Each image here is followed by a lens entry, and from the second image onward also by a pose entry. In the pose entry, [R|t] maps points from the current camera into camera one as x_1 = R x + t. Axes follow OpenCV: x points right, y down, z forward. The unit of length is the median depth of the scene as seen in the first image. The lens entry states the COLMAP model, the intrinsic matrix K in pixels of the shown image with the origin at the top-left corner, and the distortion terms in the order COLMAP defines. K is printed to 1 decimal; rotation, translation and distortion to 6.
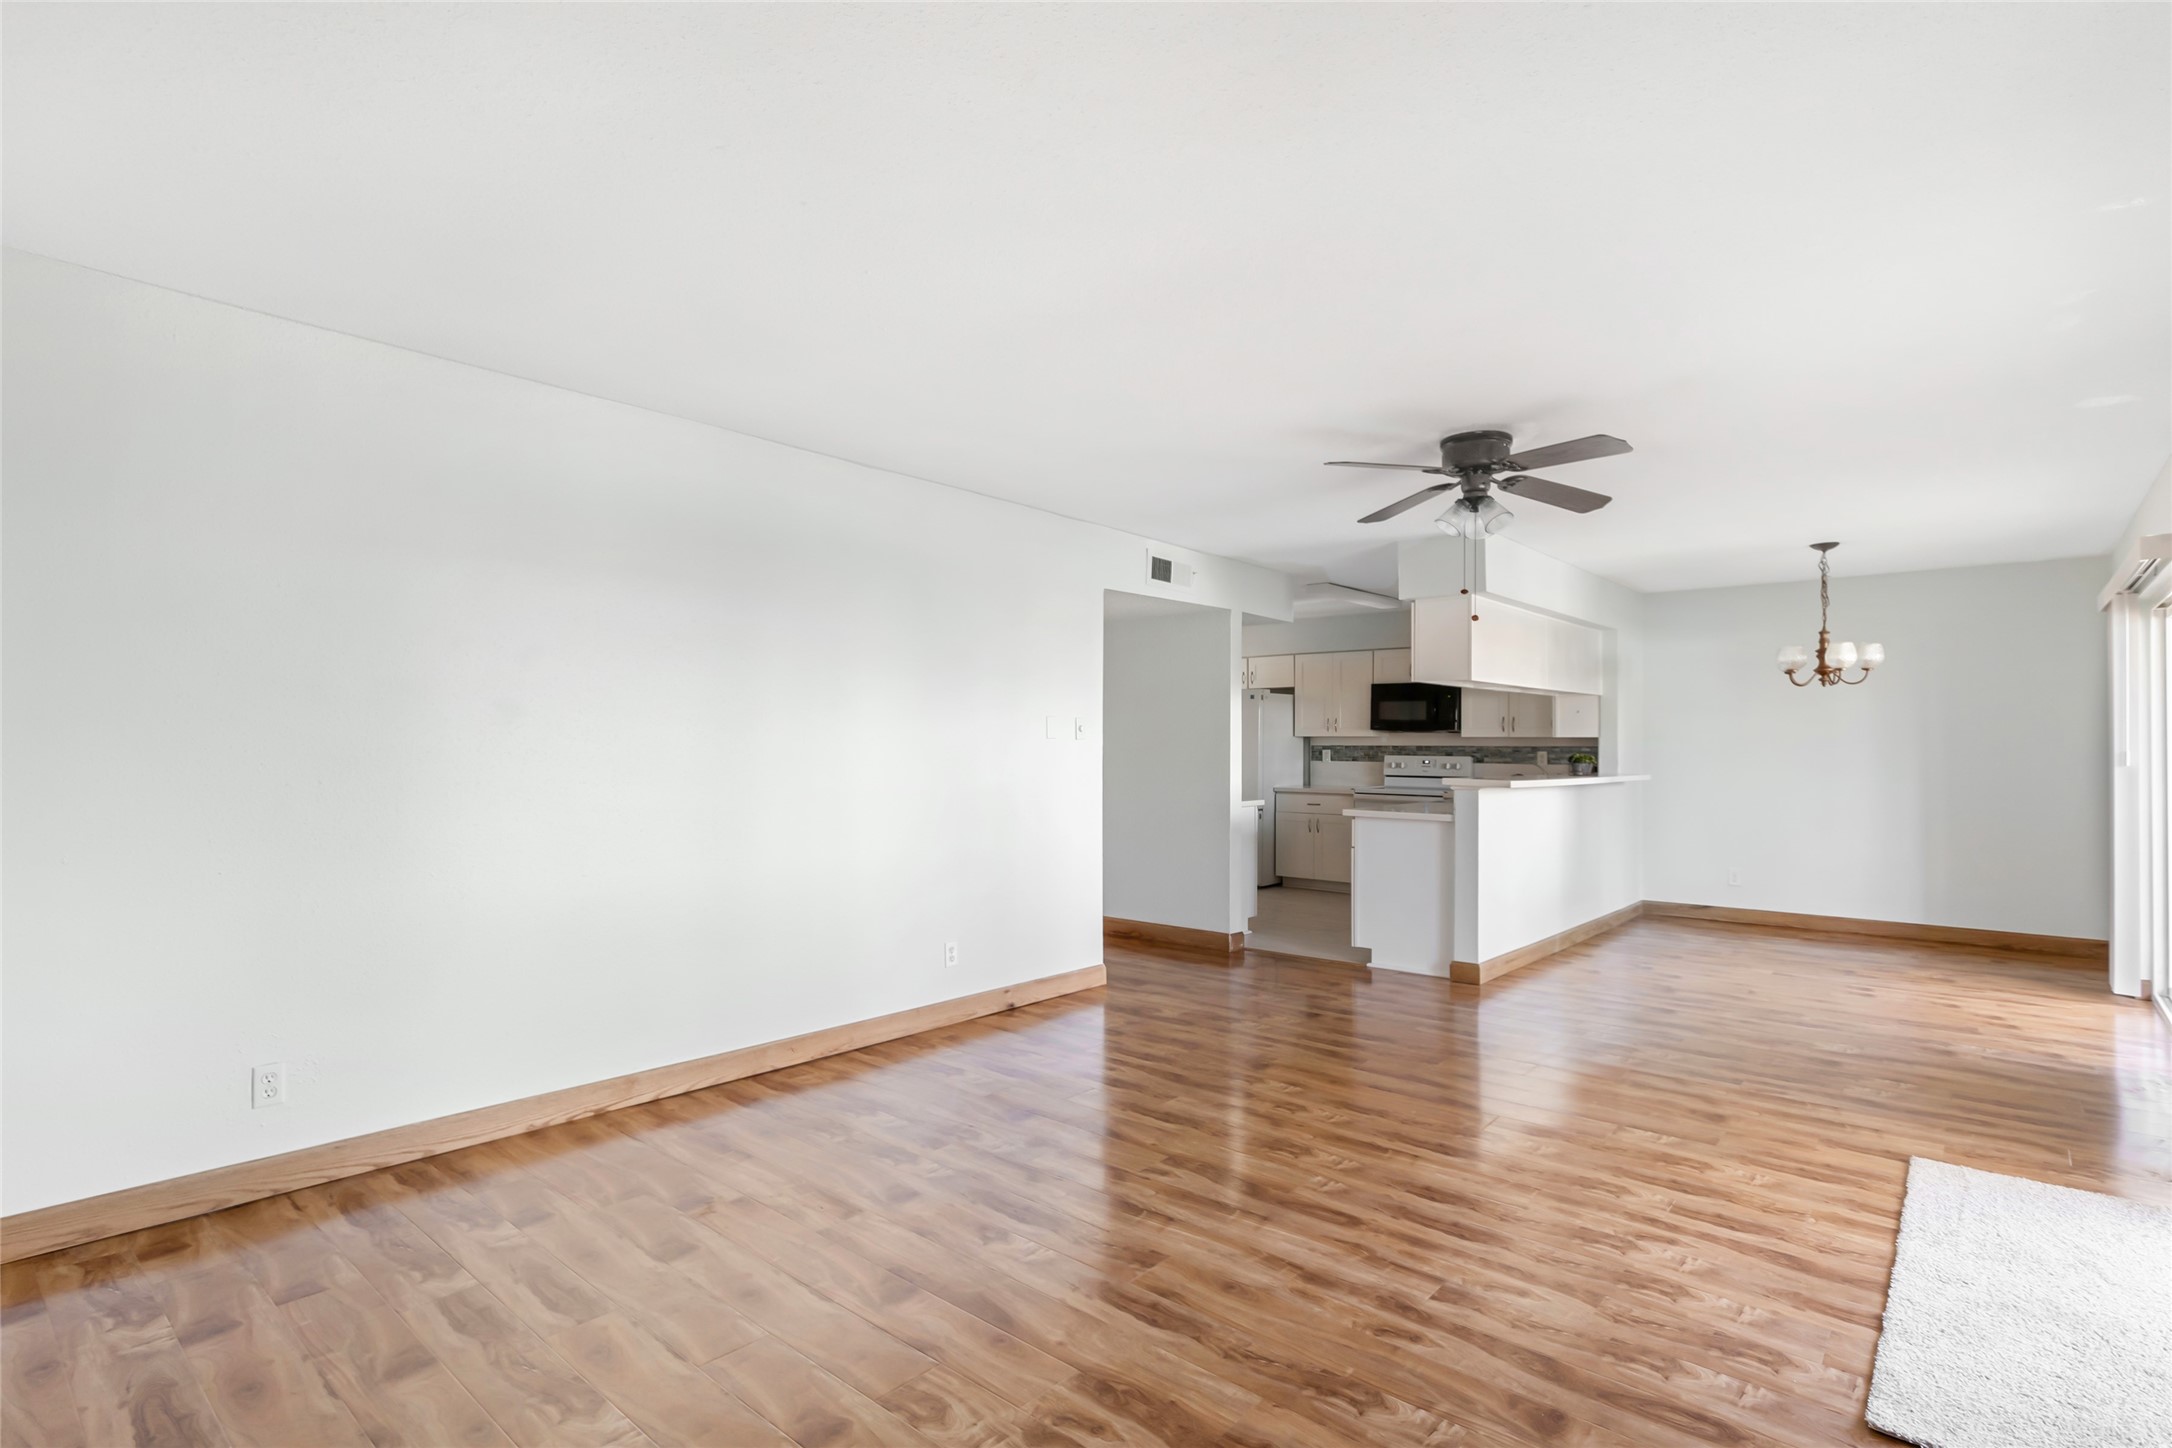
lens RADIAL K [[1068.1, 0, 1095.7], [0, 1068.1, 734.0], [0, 0, 1]] dist [-0.015525, -0.000339]
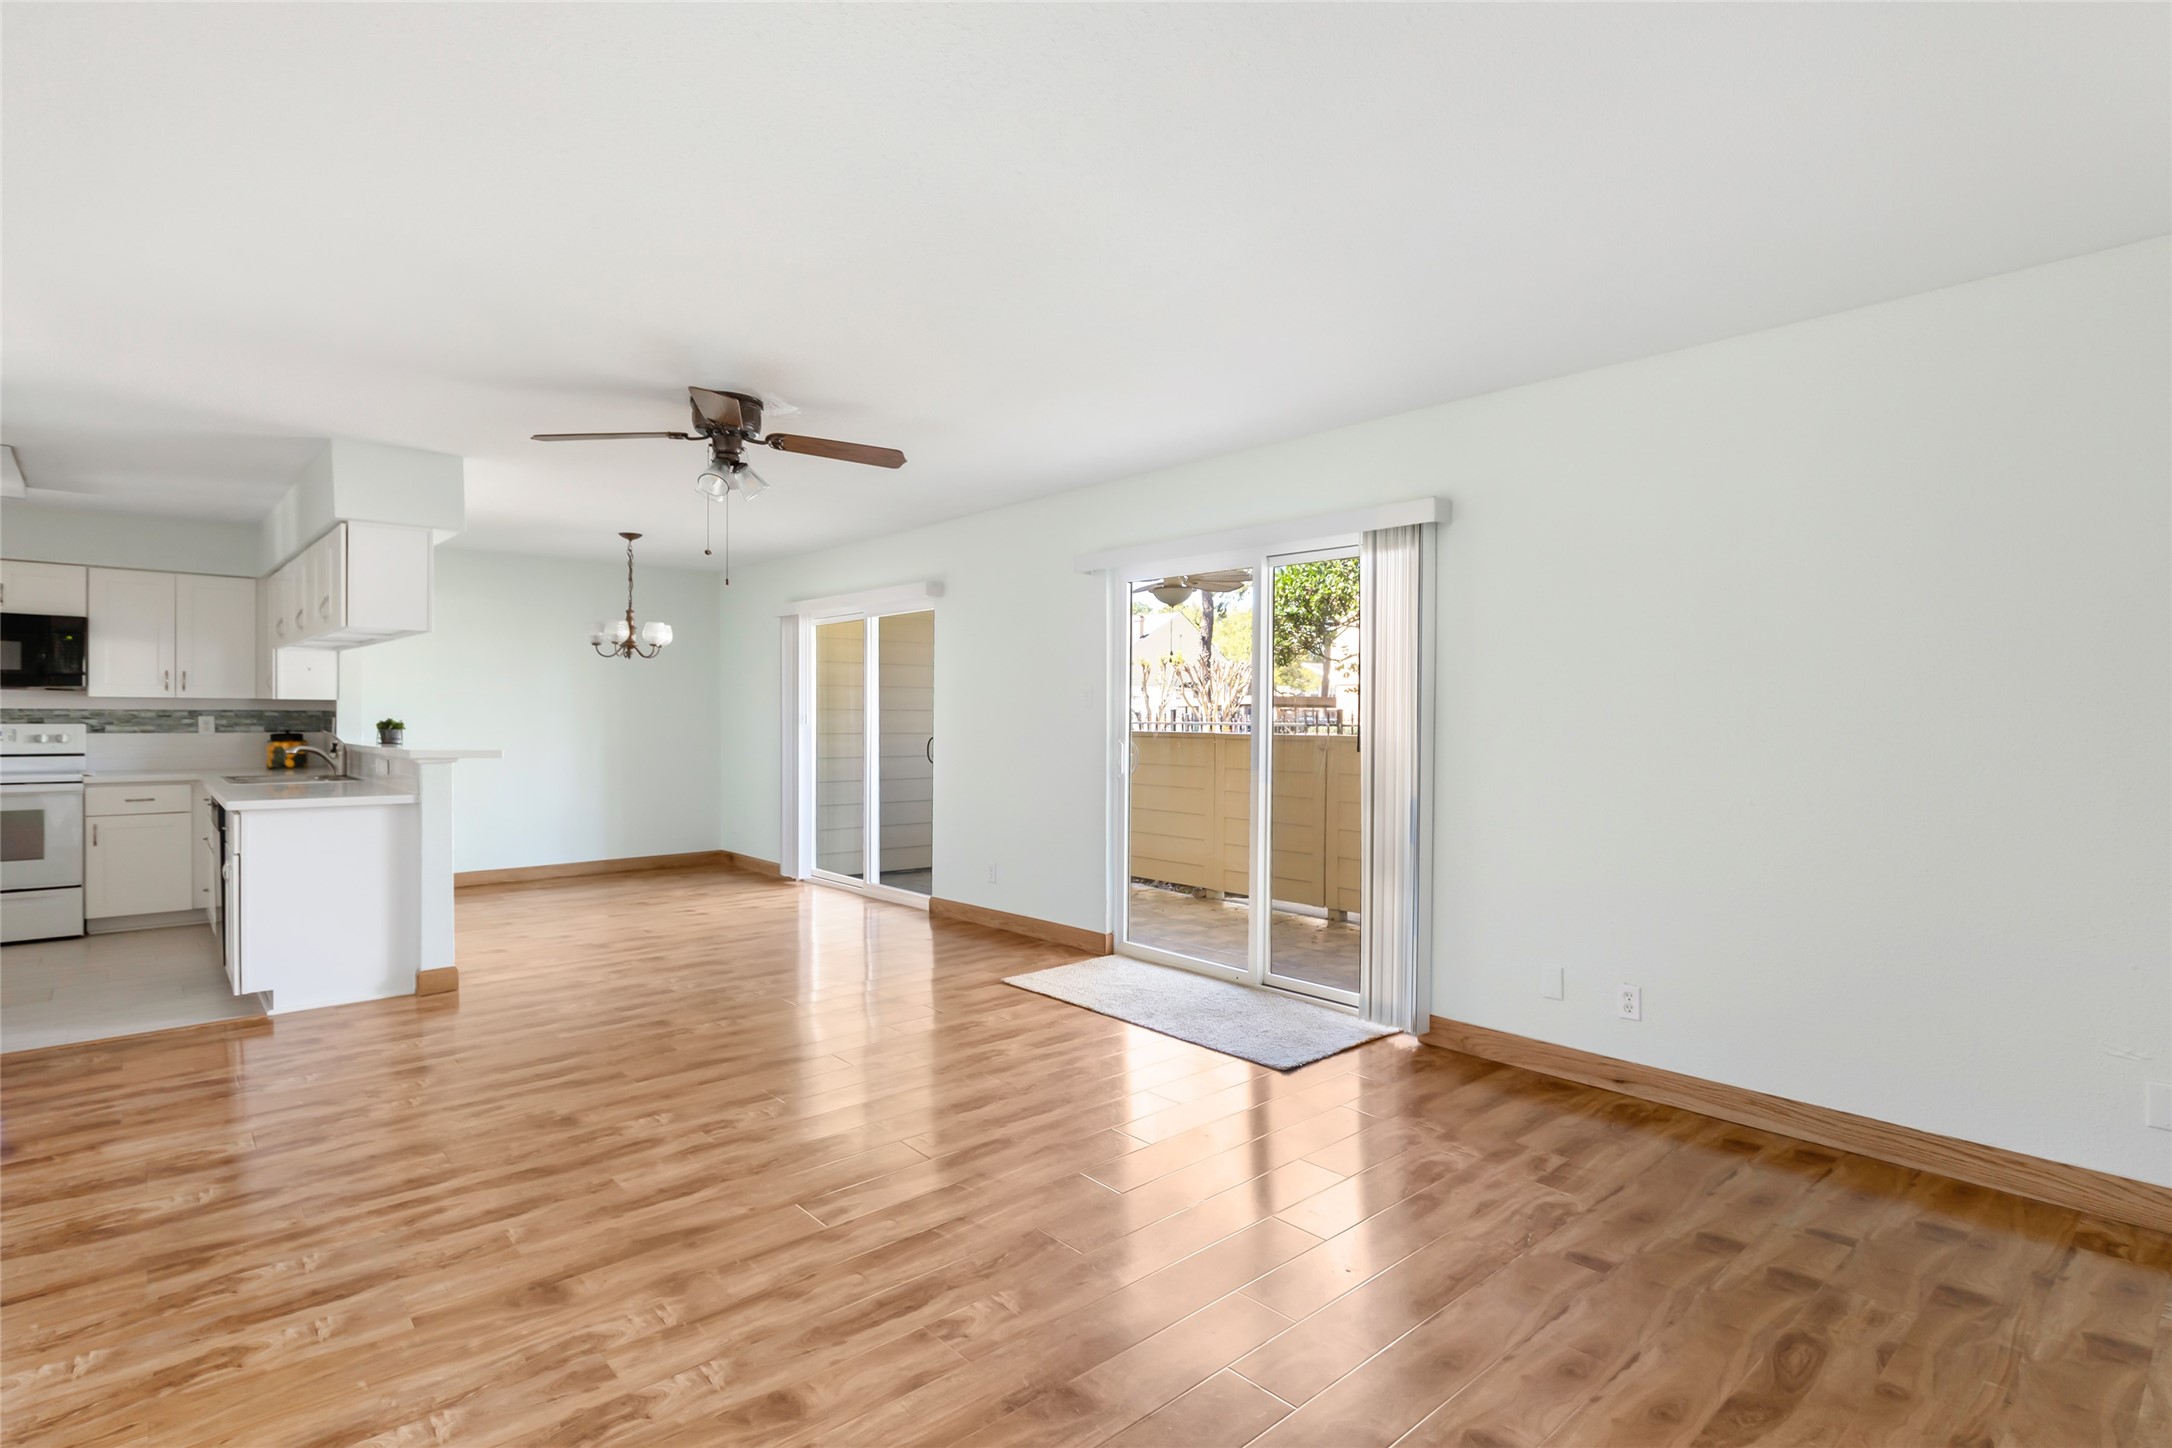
lens RADIAL K [[1068.1, 0, 1095.3], [0, 1068.1, 719.5], [0, 0, 1]] dist [-0.015525, -0.000339]
pose [[0.113978, -0.009452, 0.993438, -0.417896], [-0.013335, 0.999850, 0.011043, 0.002014], [-0.993394, -0.014506, 0.113835, 0.387084]]
